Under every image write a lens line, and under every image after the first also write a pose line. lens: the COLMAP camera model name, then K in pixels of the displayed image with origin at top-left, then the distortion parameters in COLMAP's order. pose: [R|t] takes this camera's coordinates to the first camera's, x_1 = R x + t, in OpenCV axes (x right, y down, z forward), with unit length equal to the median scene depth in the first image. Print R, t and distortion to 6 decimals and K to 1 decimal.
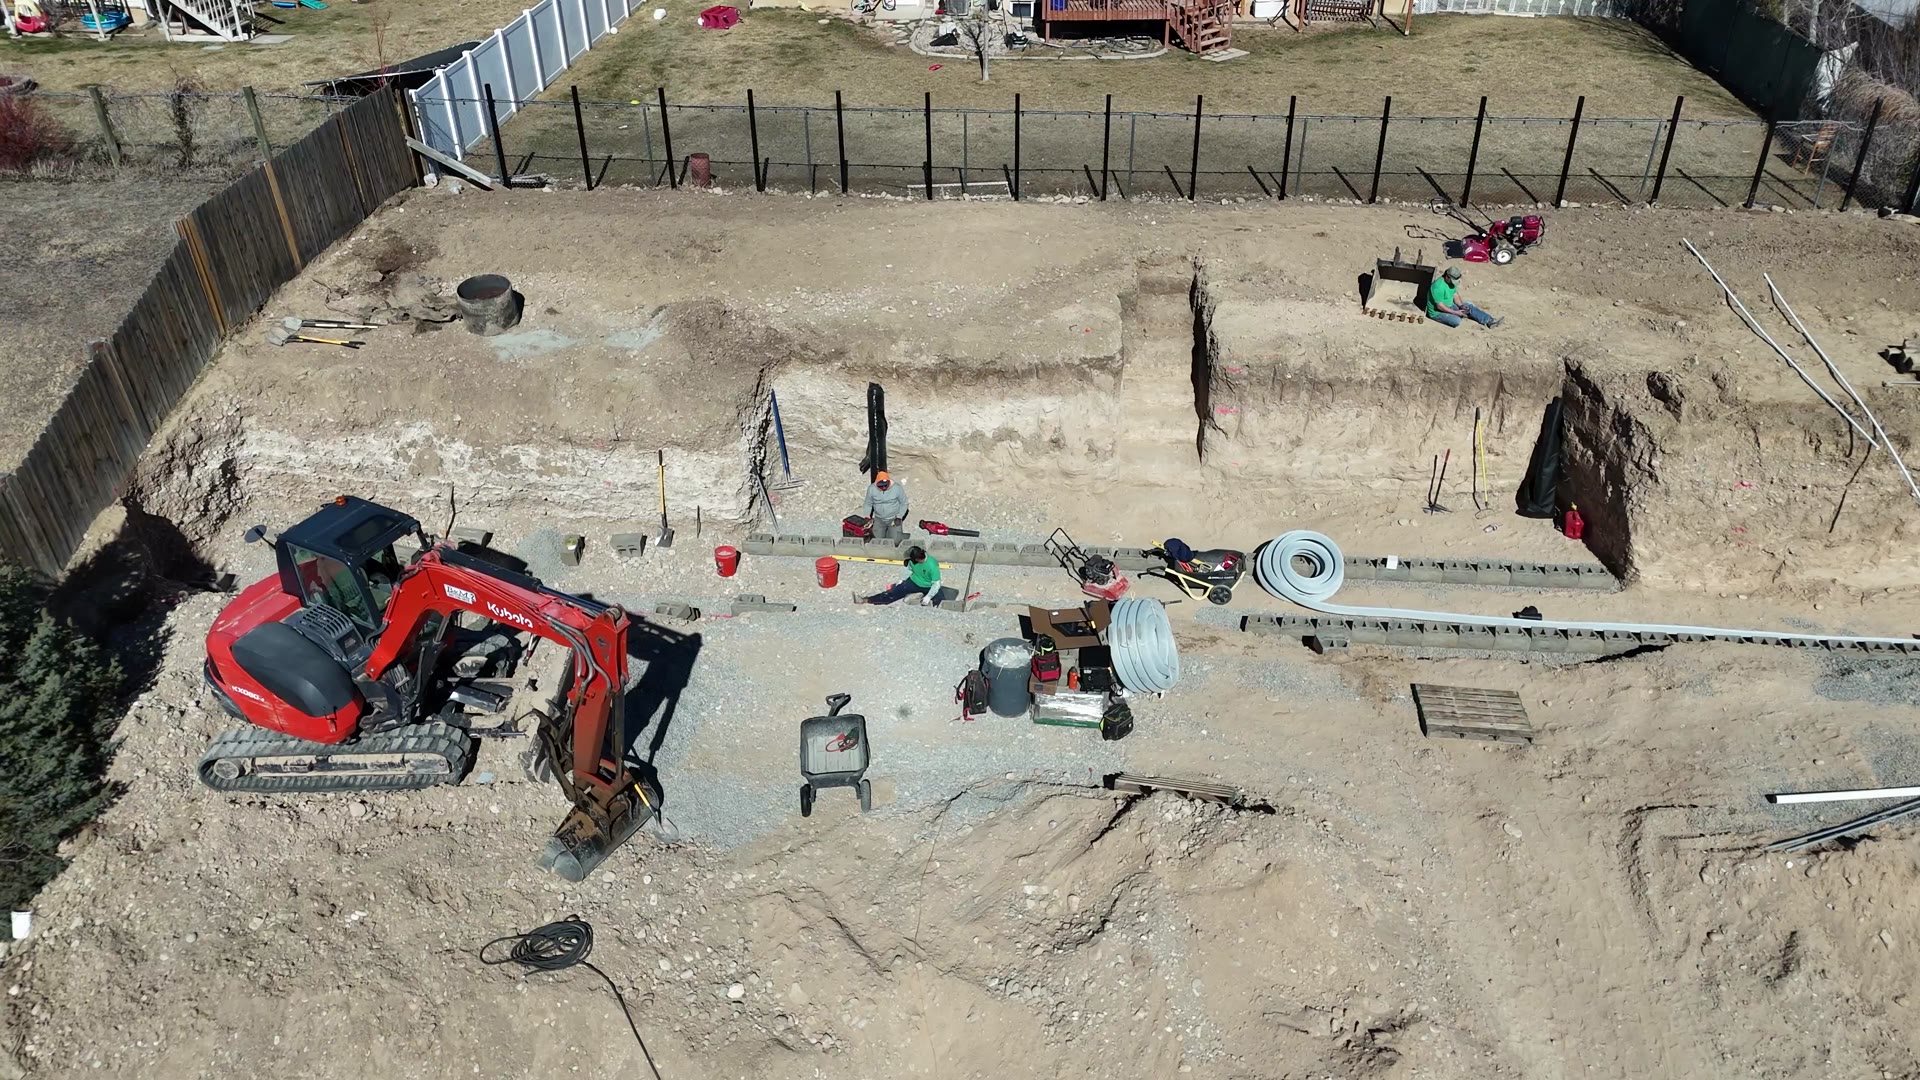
lens RADIAL K [[1394.8, 0, 964.3], [0, 1394.8, 534.2], [0, 0, 1]] dist [-0.002004, -0.001203]
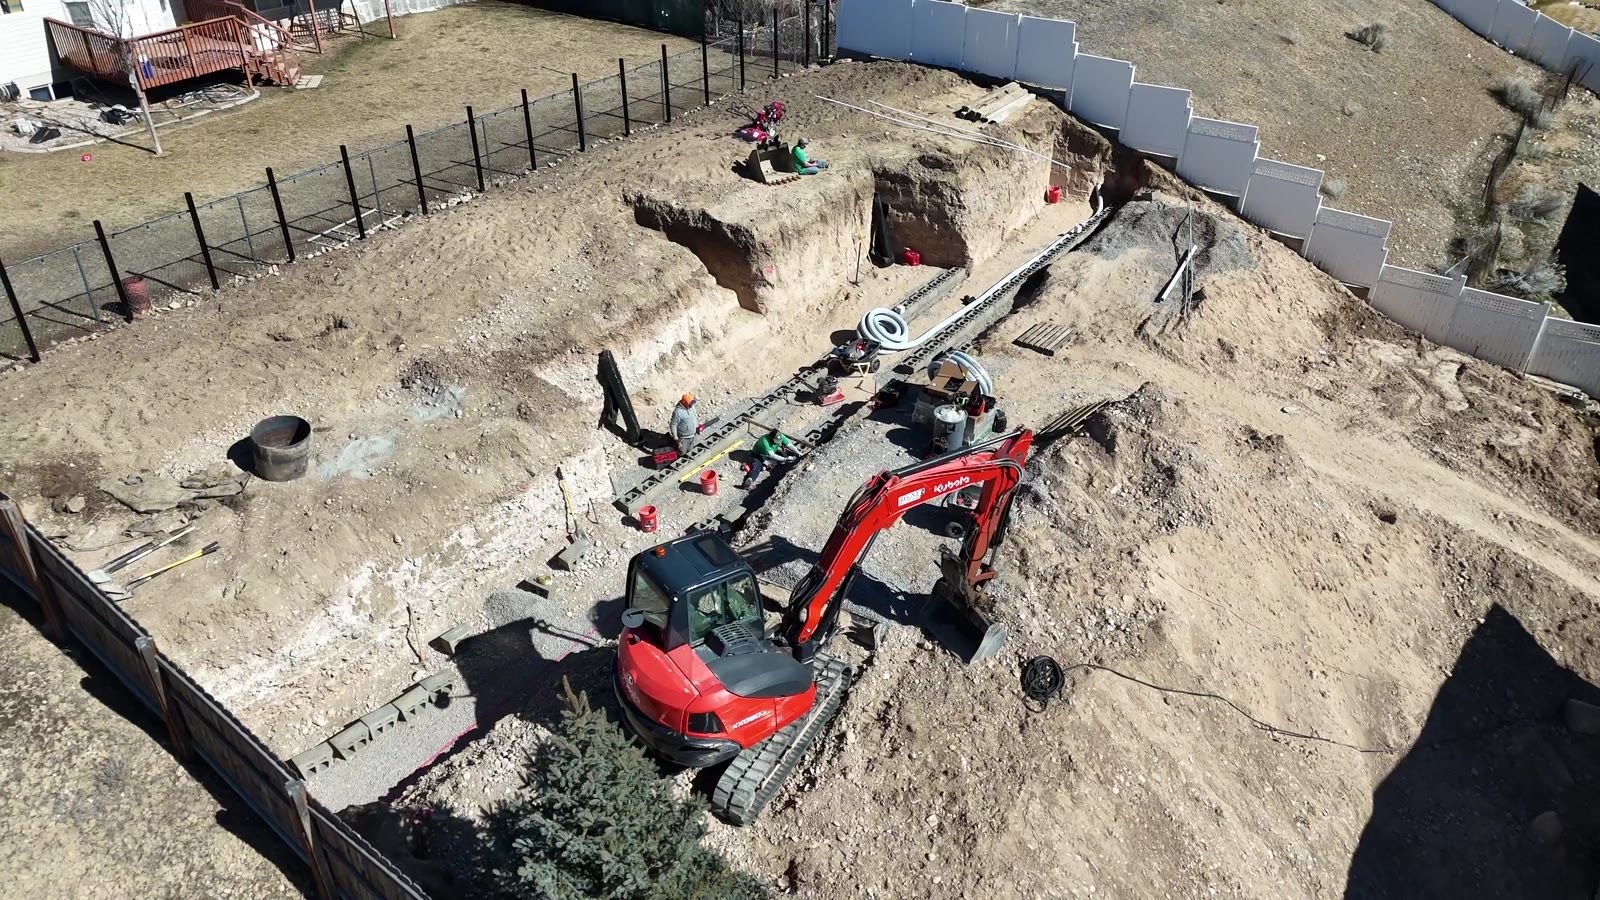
lens RADIAL K [[1162.4, 0, 805.5], [0, 1162.4, 454.1], [0, 0, 1]] dist [-0.002004, -0.001203]
pose [[0.501889, -0.462641, 0.730801, -0.810992], [0.465774, 0.856514, 0.222347, -0.187856], [-0.728809, 0.228795, 0.645361, 0.254661]]
